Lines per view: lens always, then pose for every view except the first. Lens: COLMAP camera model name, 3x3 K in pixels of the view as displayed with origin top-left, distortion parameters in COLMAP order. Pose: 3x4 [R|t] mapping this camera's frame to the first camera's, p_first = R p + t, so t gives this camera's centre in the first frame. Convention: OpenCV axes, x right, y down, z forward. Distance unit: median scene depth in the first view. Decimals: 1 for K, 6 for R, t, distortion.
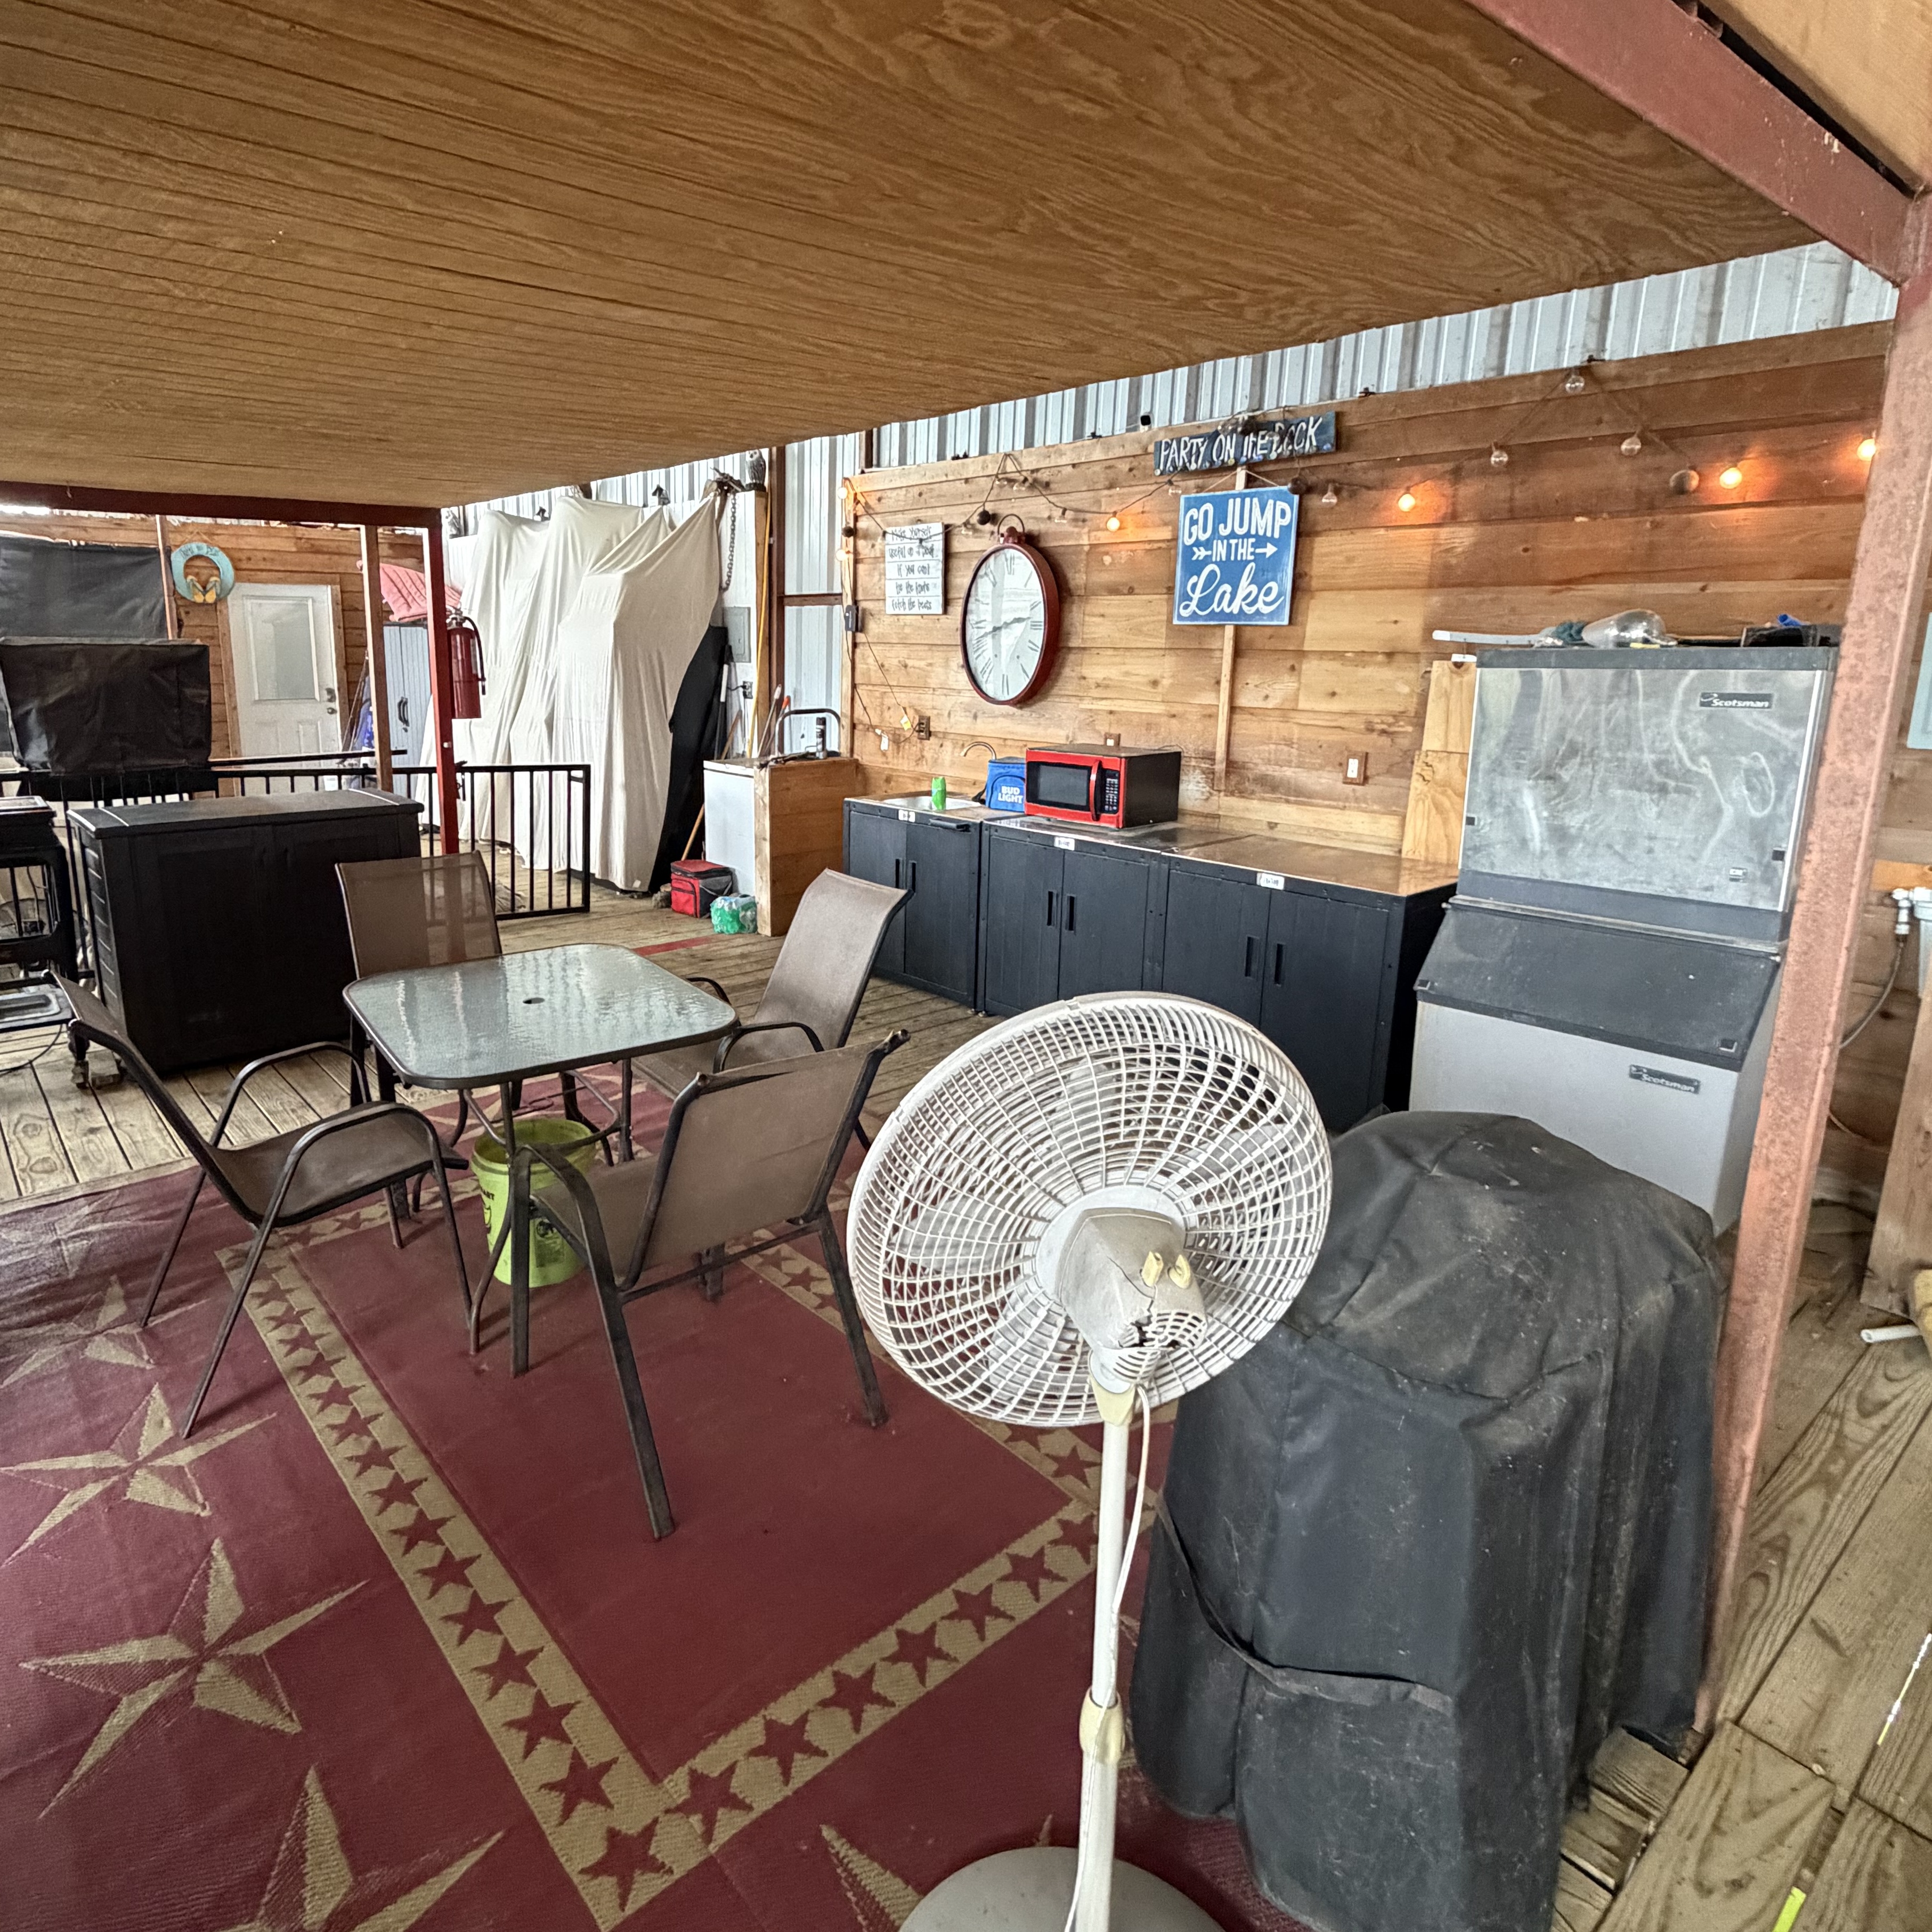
lens RADIAL K [[1243.0, 0, 966.0], [0, 1243.0, 966.0], [0, 0, 1]] dist [-0.031616, 0.000292]
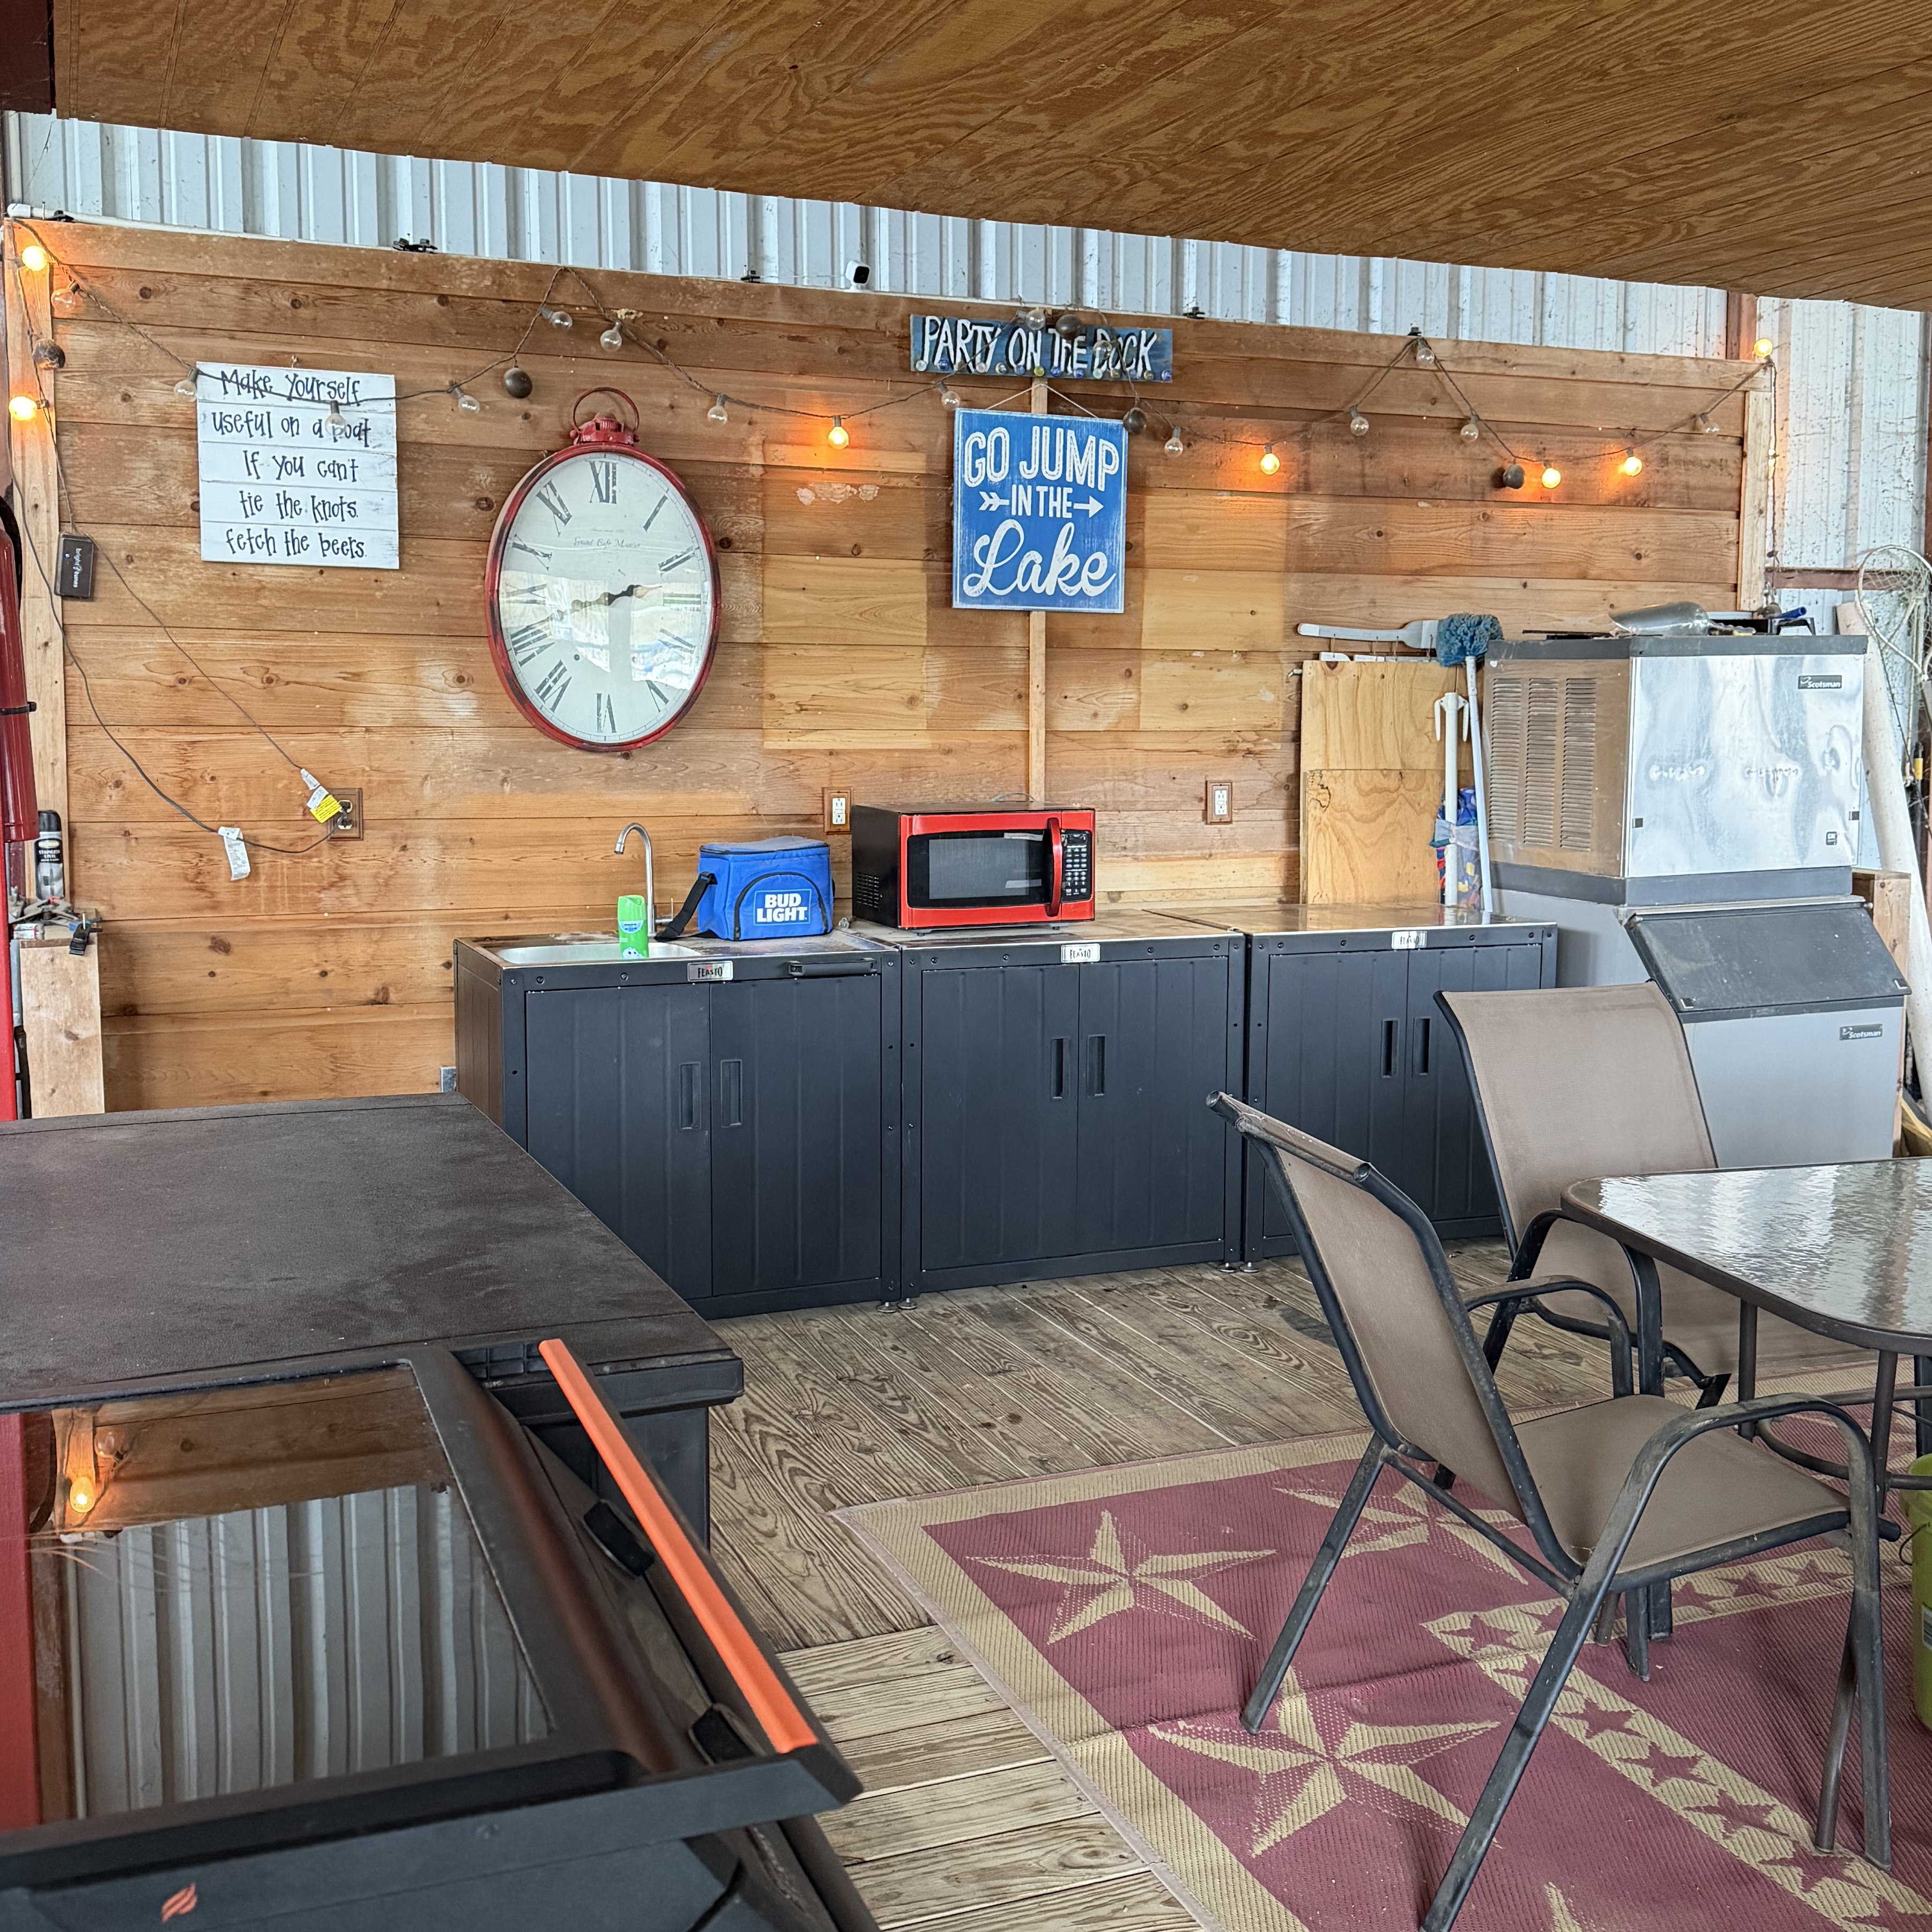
lens RADIAL K [[1971.1, 0, 966.0], [0, 1971.1, 966.0], [0, 0, 1]] dist [0.097693, -0.134925]
pose [[0.321731, -0.130051, 0.937857, -0.847946], [0.241567, 0.969016, 0.051502, -0.156502], [-0.915497, 0.209986, 0.343179, 0.721128]]
